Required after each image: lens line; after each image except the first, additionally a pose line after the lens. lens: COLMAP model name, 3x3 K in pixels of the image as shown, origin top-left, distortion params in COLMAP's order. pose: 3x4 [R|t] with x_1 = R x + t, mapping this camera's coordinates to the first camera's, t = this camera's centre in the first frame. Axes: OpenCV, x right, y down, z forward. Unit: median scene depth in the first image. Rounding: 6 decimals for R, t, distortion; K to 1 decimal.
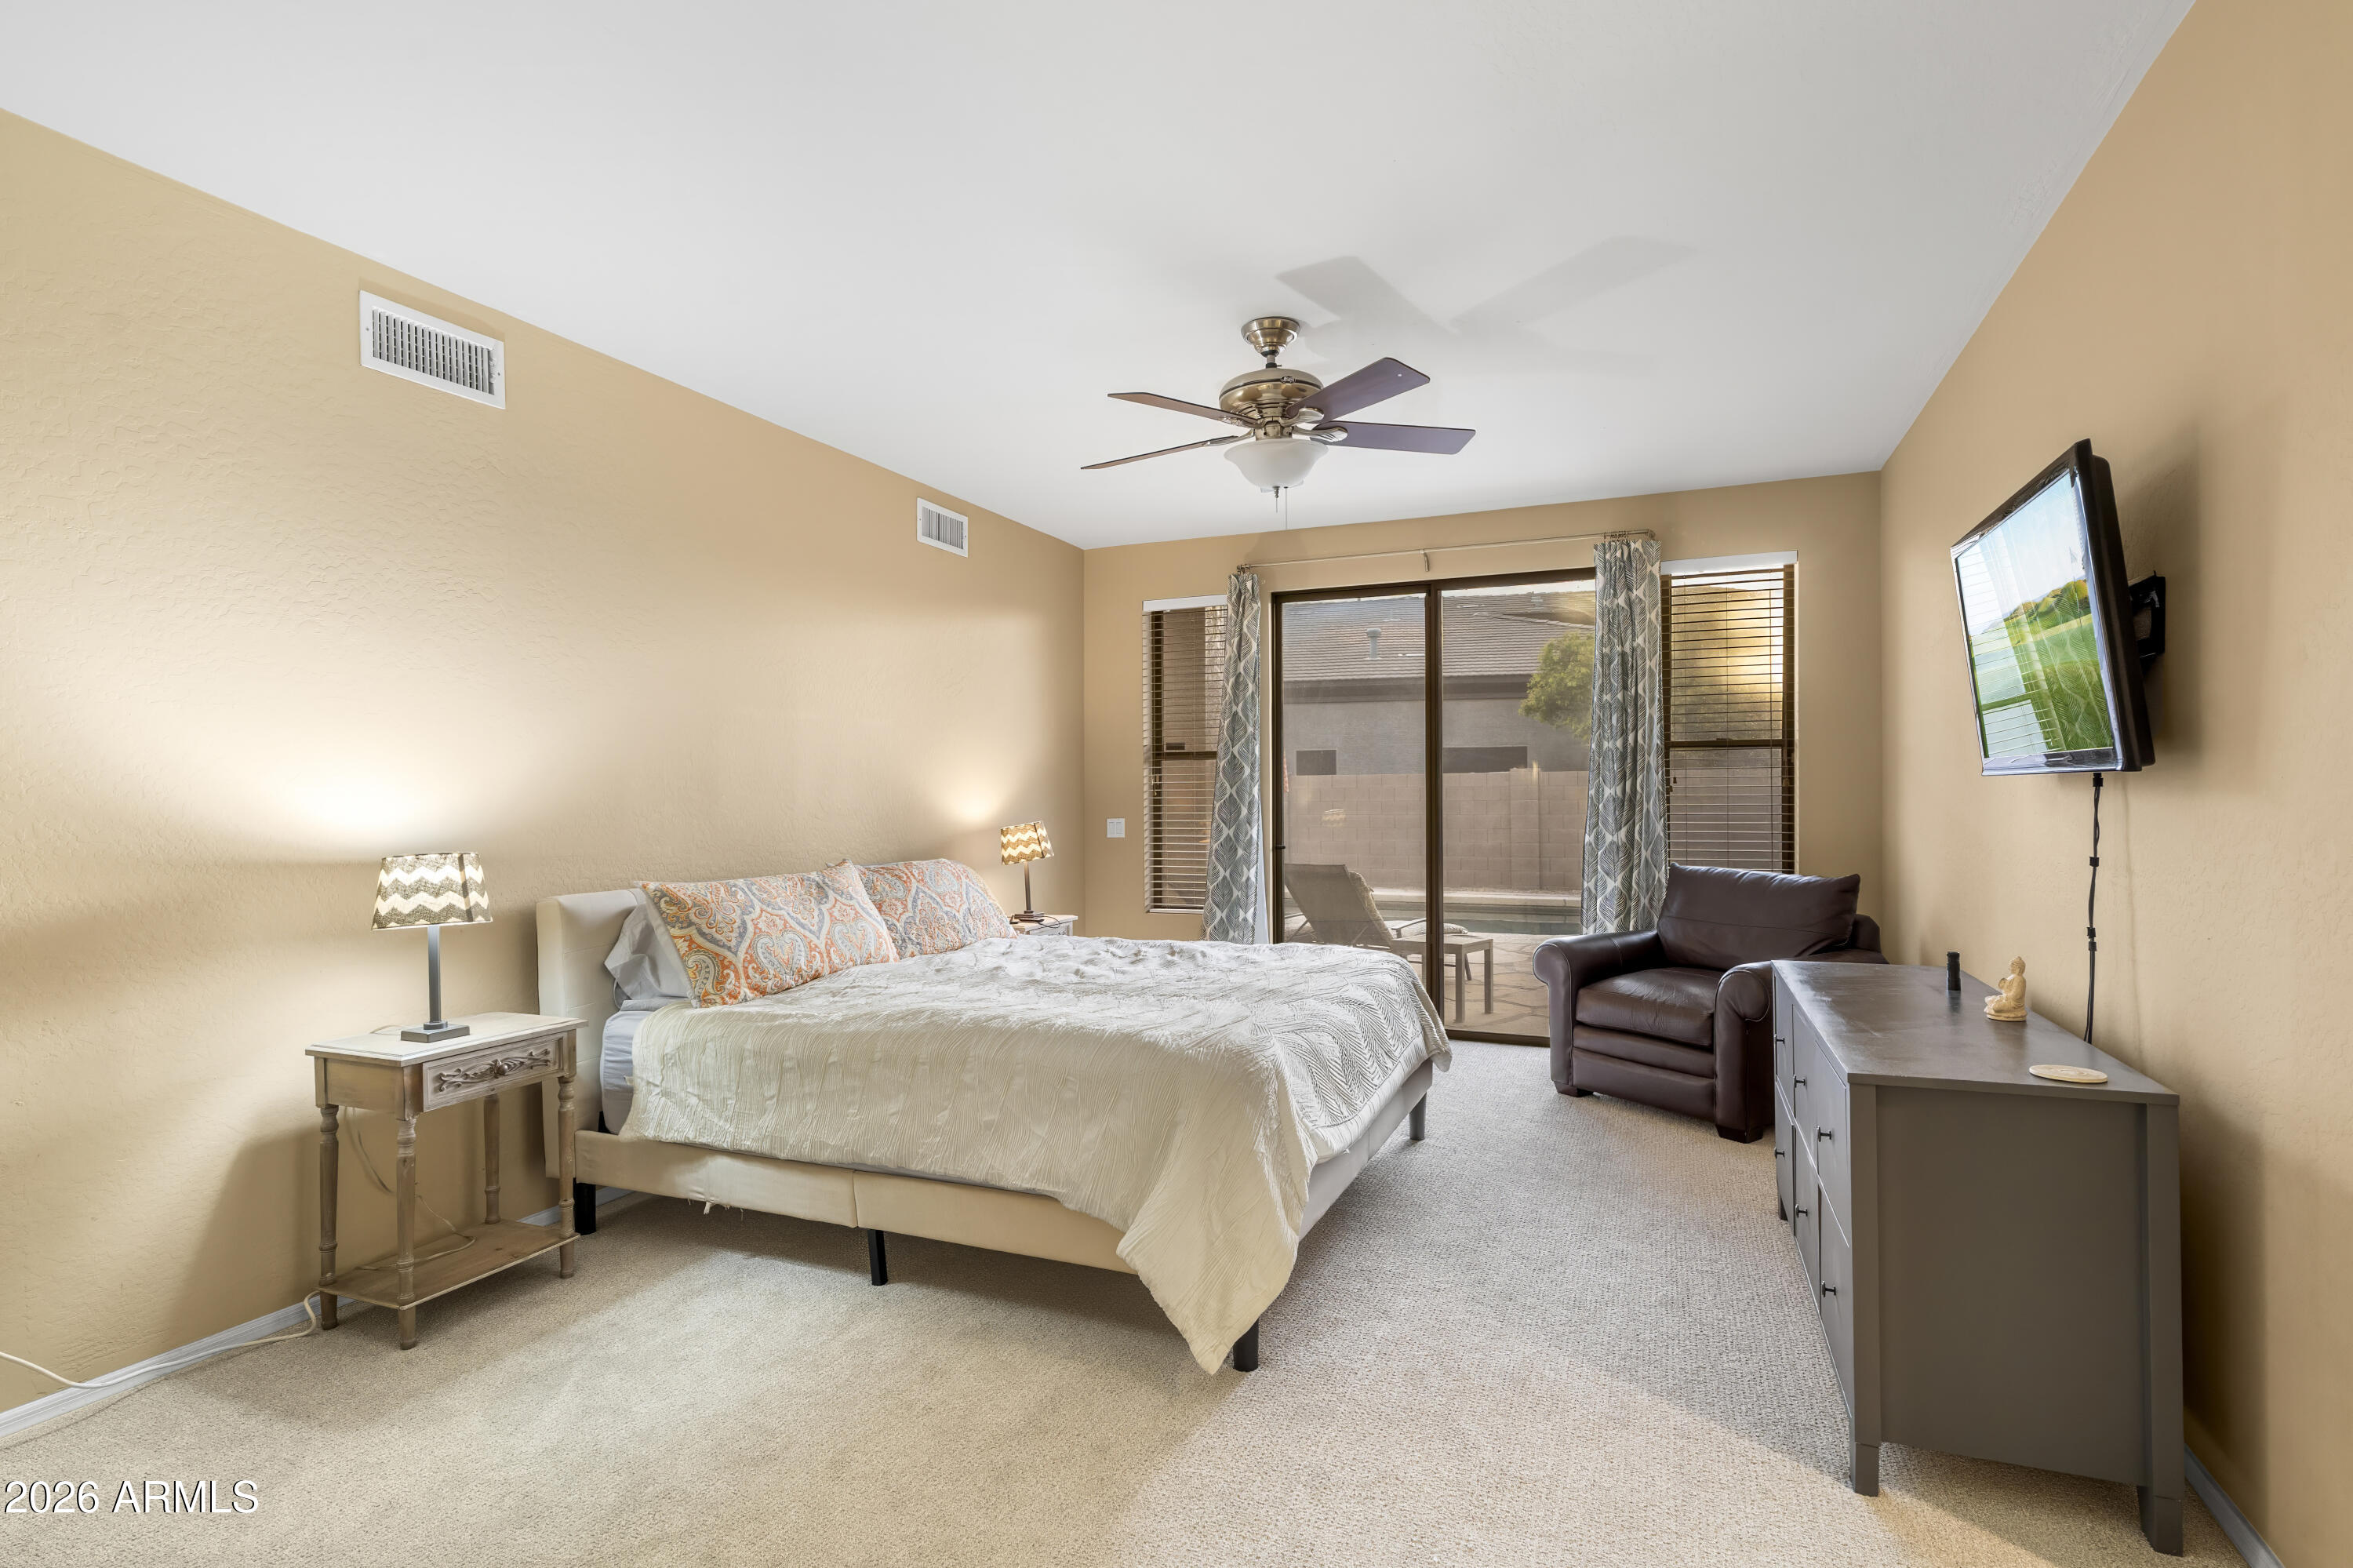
lens RADIAL K [[1150.0, 0, 1187.4], [0, 1150.0, 793.1], [0, 0, 1]] dist [-0.003526, 0.001031]
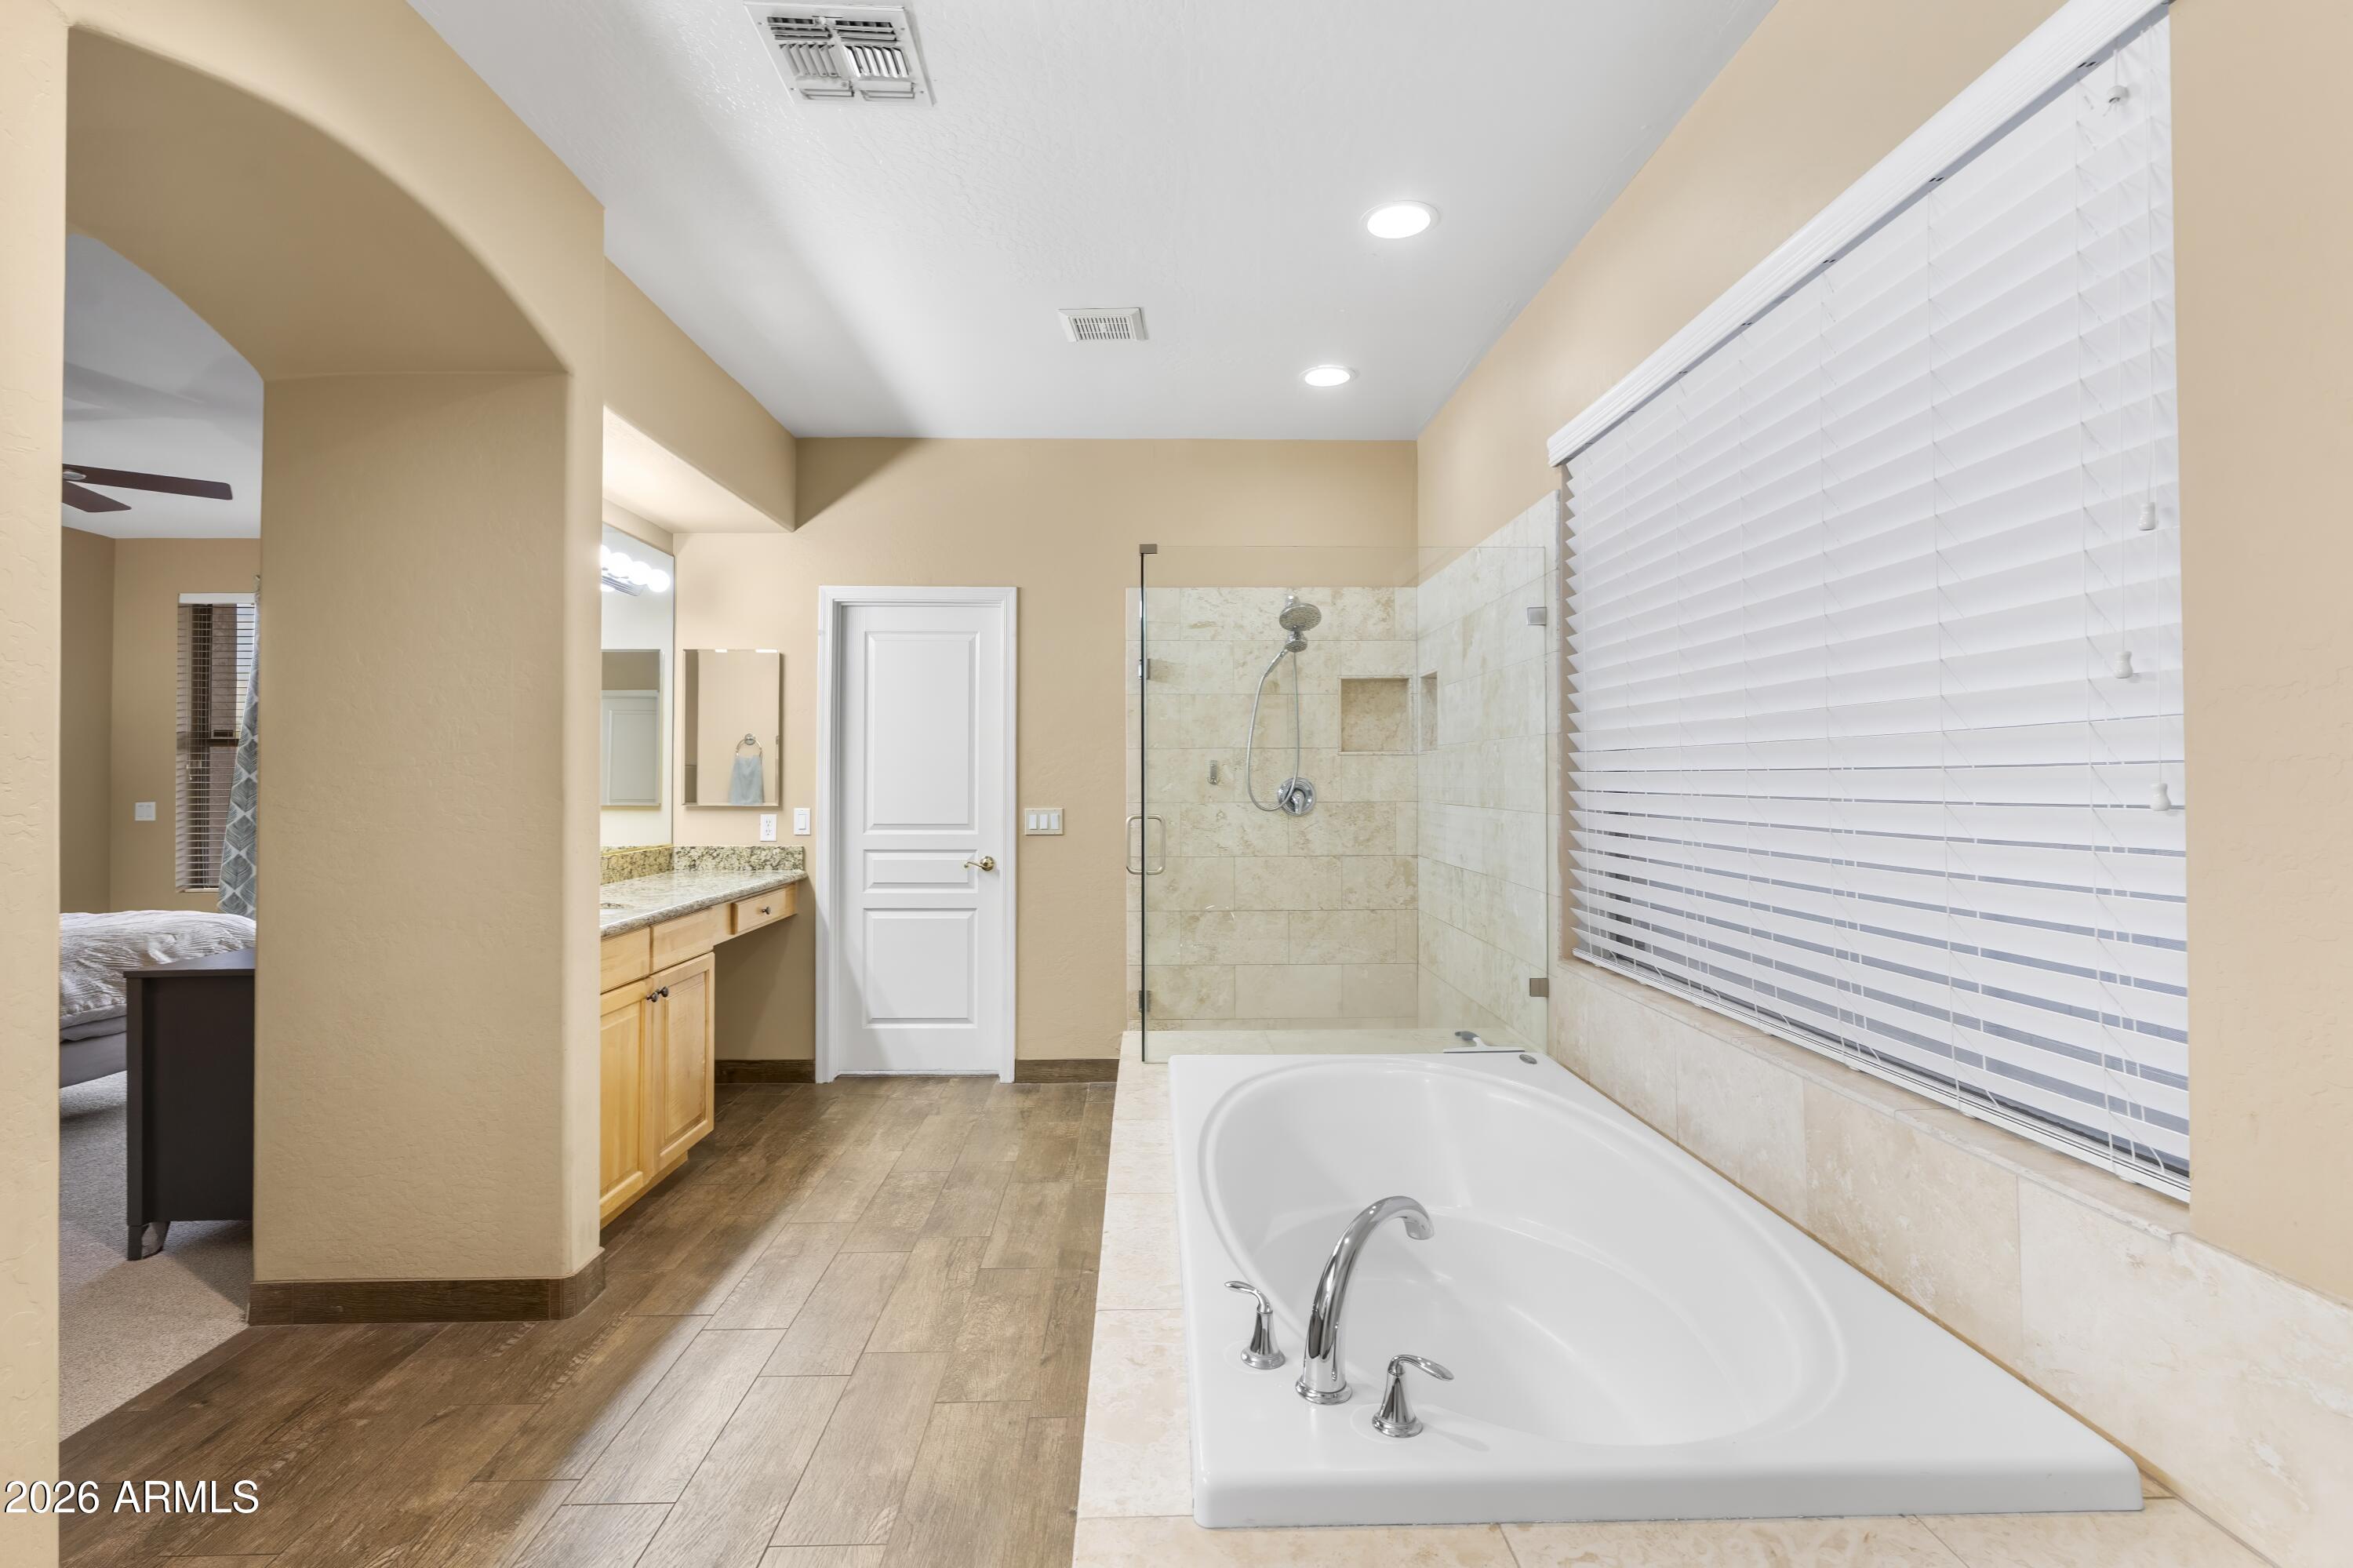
lens RADIAL K [[1061.1, 0, 1179.0], [0, 1061.1, 777.4], [0, 0, 1]] dist [-0.005038, 0.000647]
pose [[0.911600, 0.004177, 0.411058, 0.747884], [-0.003219, 0.999990, -0.003023, -0.000529], [-0.411066, 0.001433, 0.911604, -0.464001]]
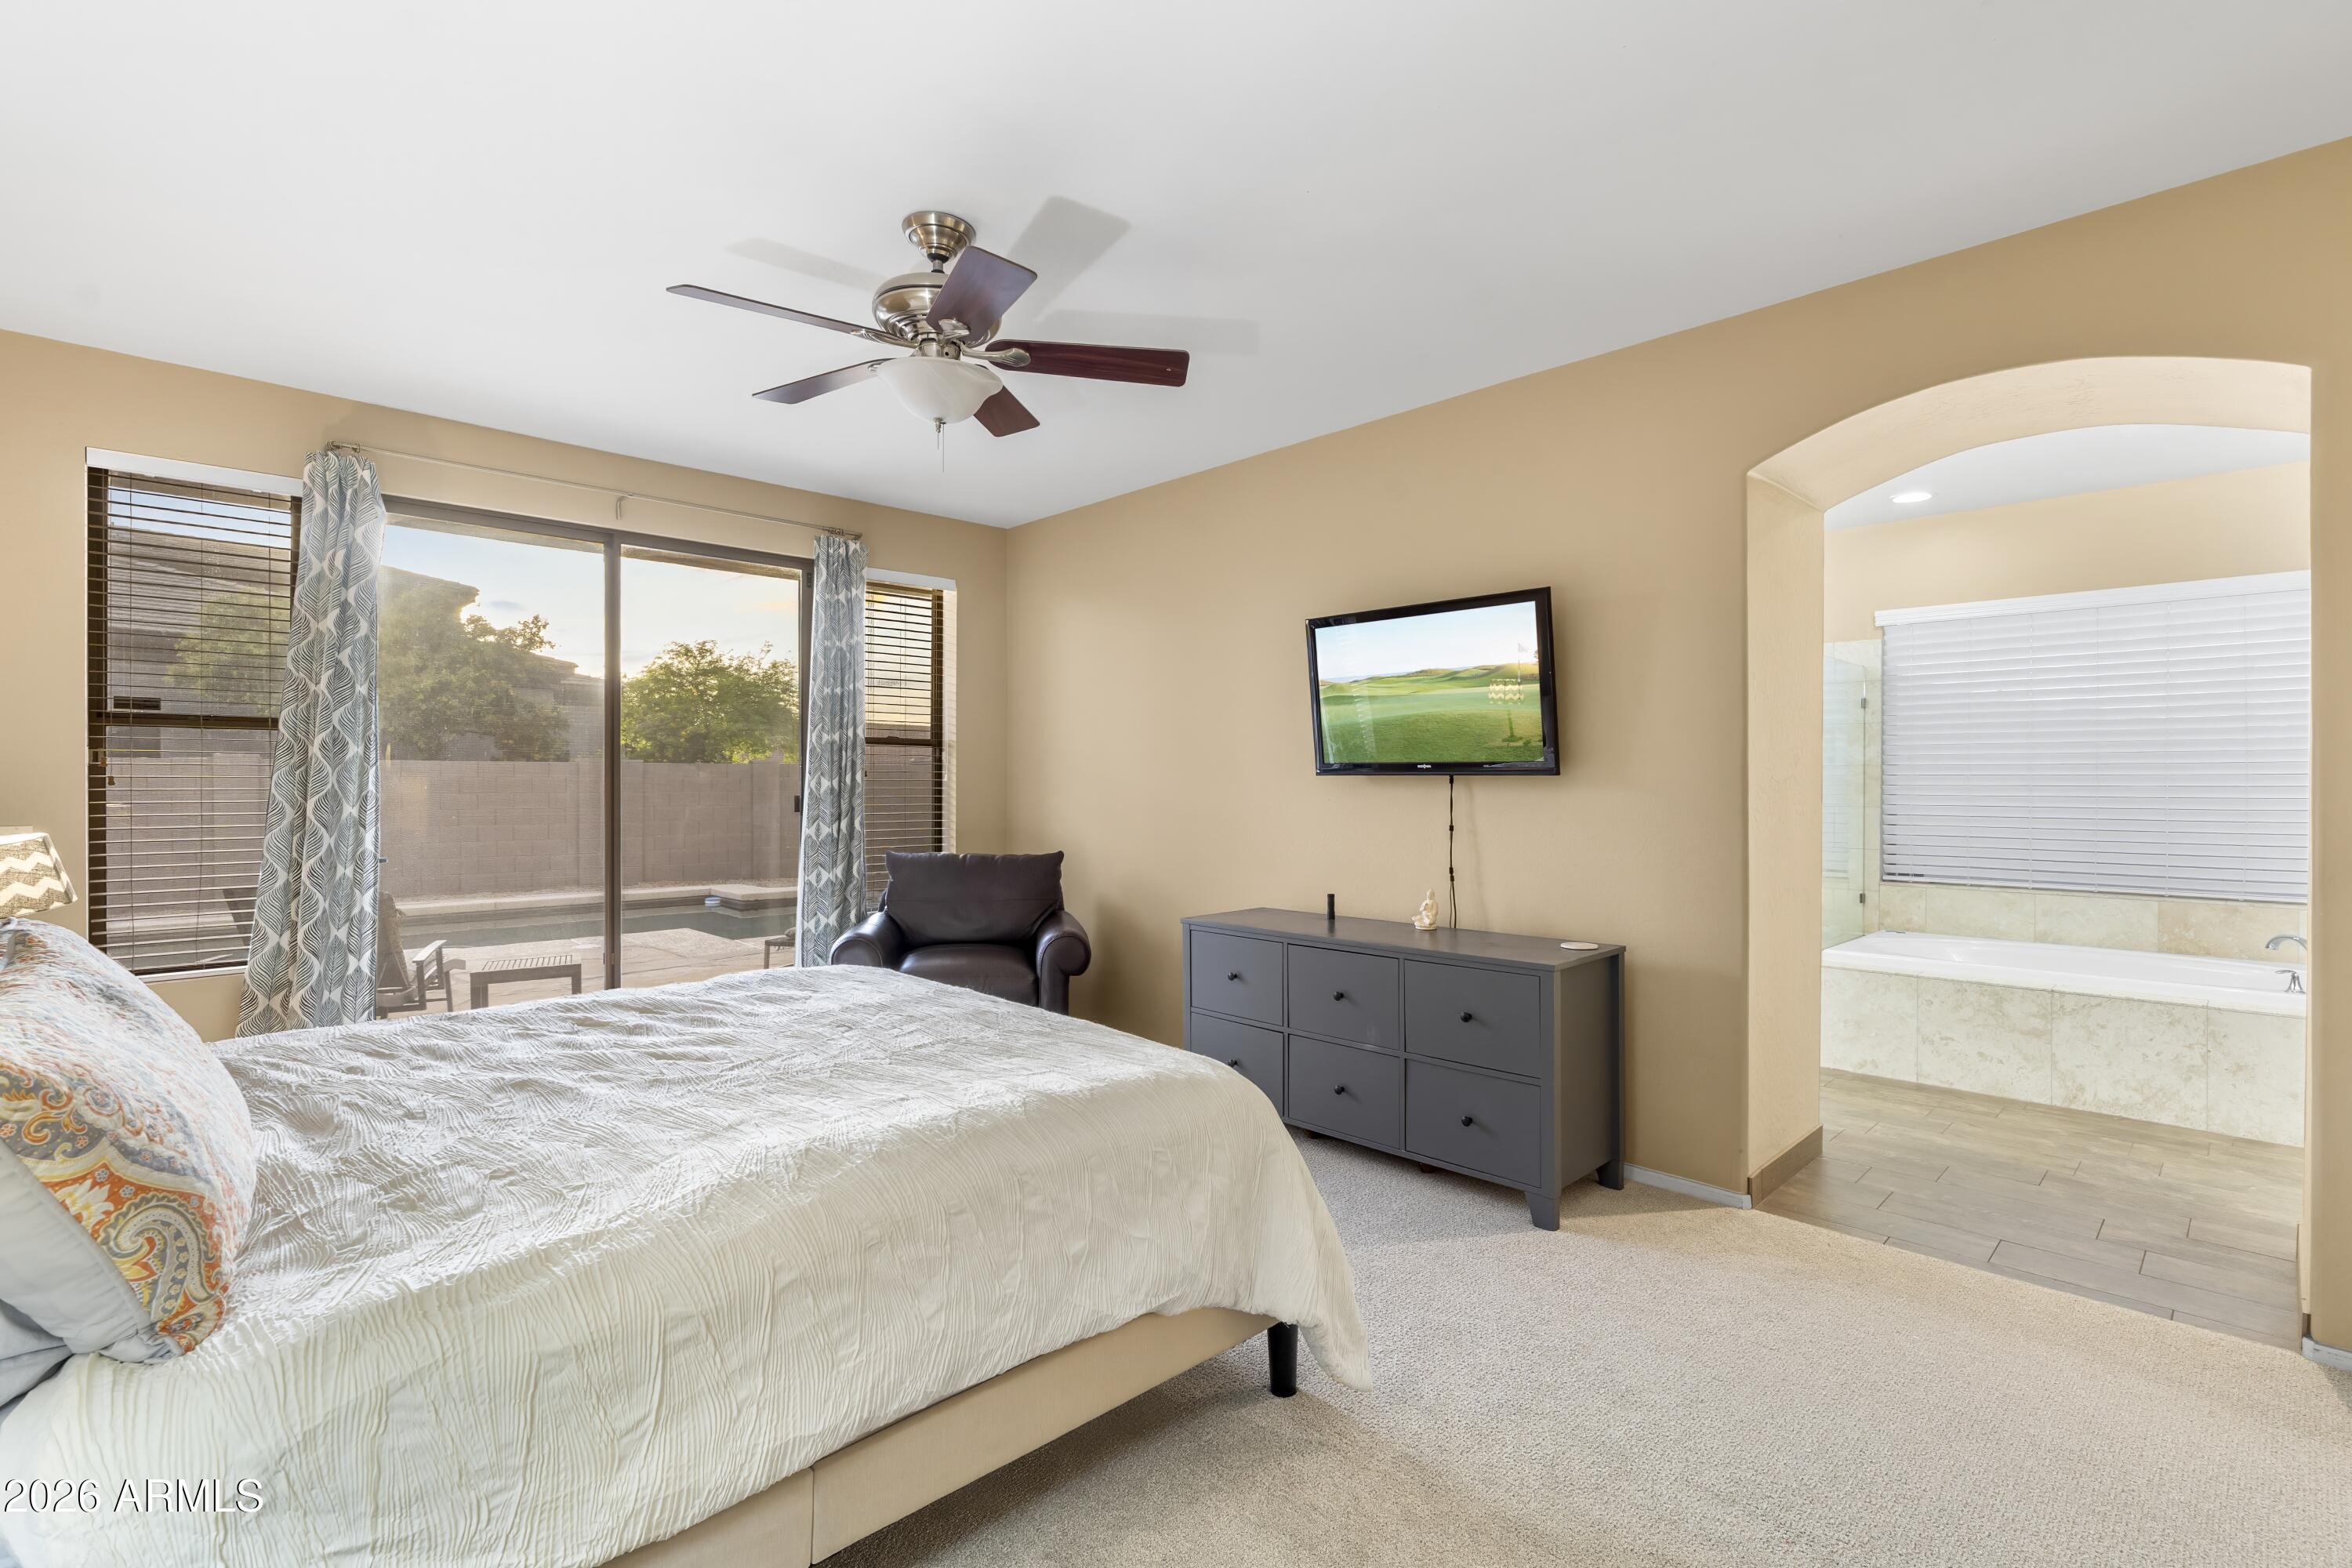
lens RADIAL K [[1060.6, 0, 1198.5], [0, 1060.6, 788.4], [0, 0, 1]] dist [-0.005038, 0.000647]
pose [[0.395868, 0.003356, 0.918301, -0.568994], [-0.004189, 0.999990, -0.001848, 0.004550], [-0.918298, -0.003115, 0.395878, 0.526842]]
